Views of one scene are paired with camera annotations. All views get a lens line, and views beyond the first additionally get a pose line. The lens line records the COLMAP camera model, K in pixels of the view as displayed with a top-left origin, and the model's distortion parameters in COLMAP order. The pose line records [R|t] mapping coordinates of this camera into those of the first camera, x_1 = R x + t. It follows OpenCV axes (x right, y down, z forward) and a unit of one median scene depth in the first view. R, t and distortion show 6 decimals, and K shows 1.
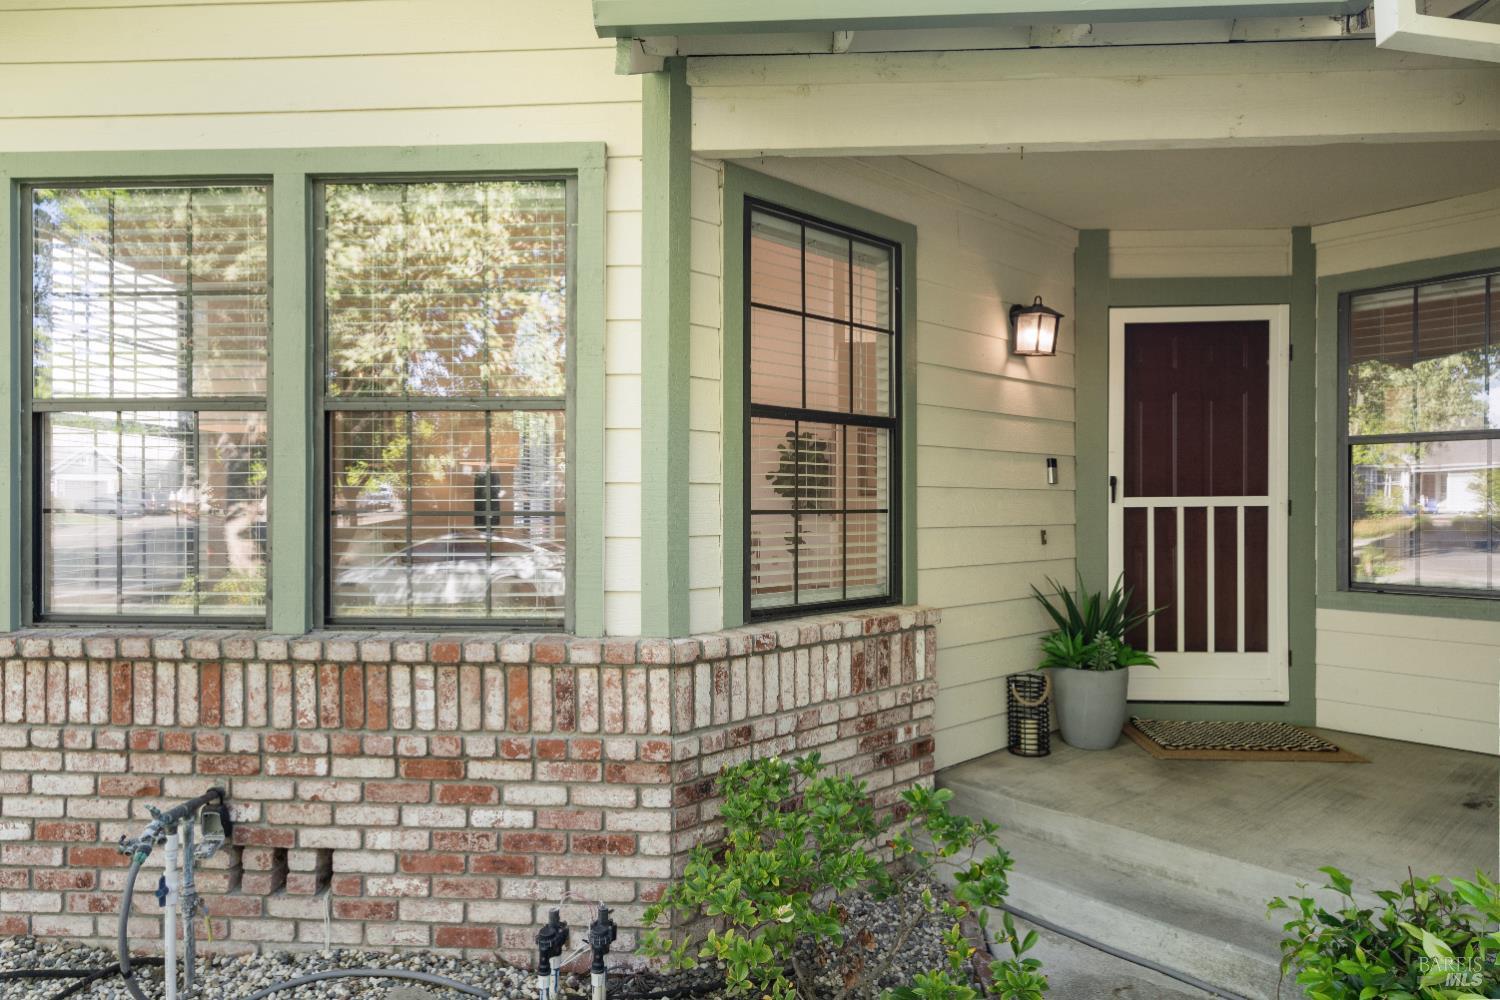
lens RADIAL K [[912.9, 0, 751.4], [0, 912.9, 514.9], [0, 0, 1]] dist [-0.003894, -0.000908]
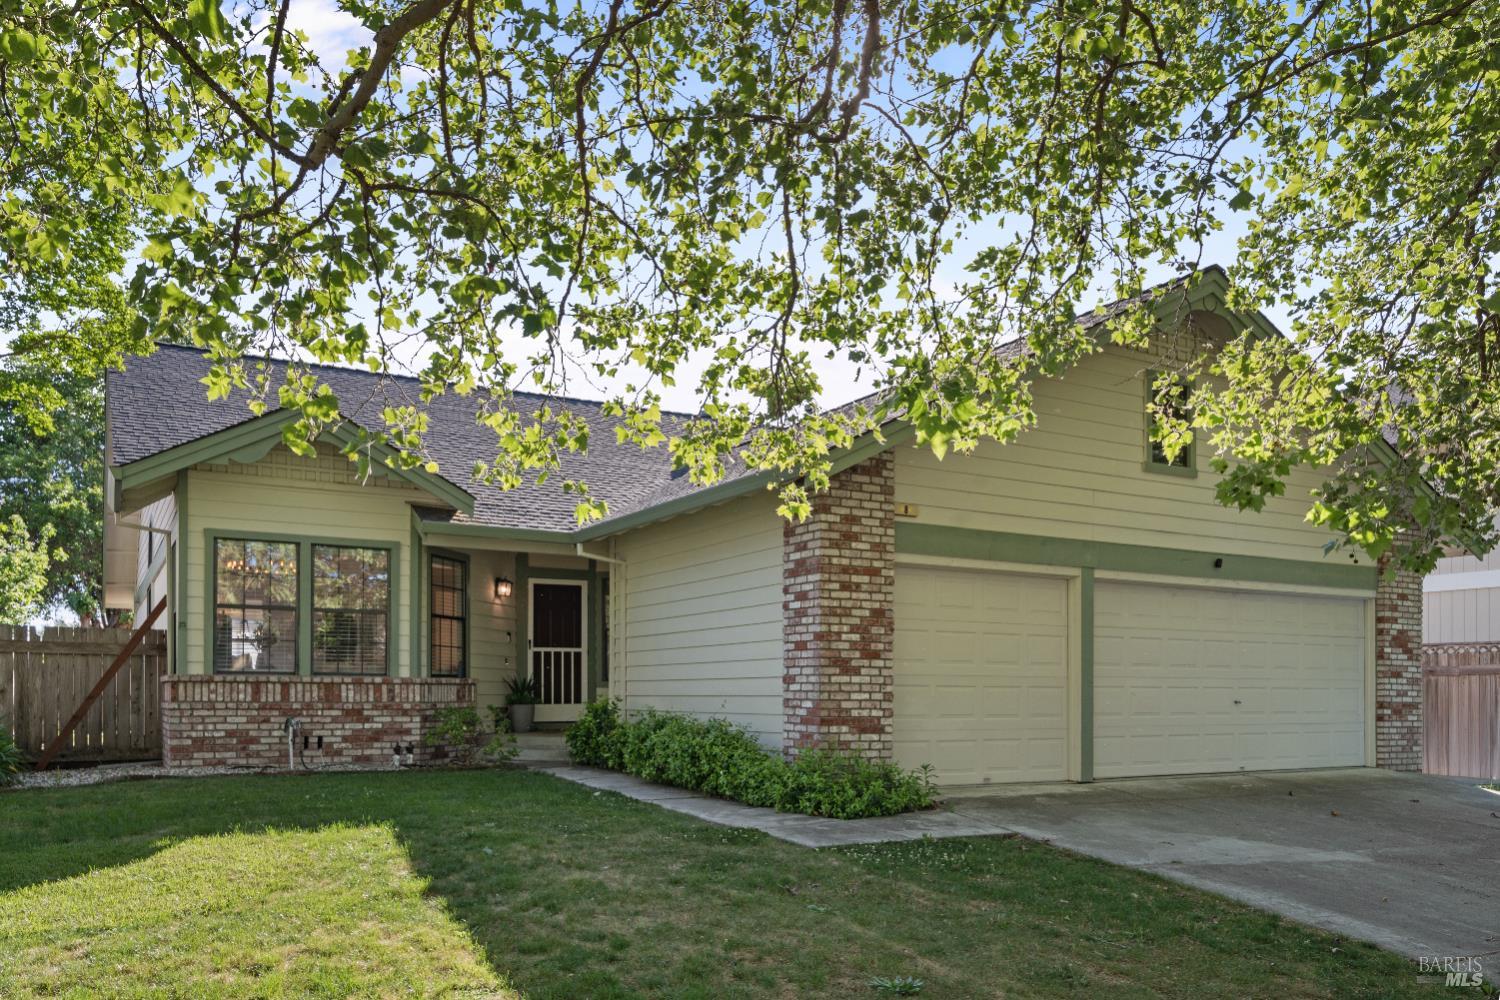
lens RADIAL K [[1162.0, 0, 748.2], [0, 1162.0, 699.0], [0, 0, 1]] dist [0.008194, 0.002996]
pose [[0.840589, 0.003083, 0.541664, -1.501137], [-0.002531, 0.999995, -0.001764, 0.224018], [-0.541667, 0.000111, 0.840593, -3.649937]]
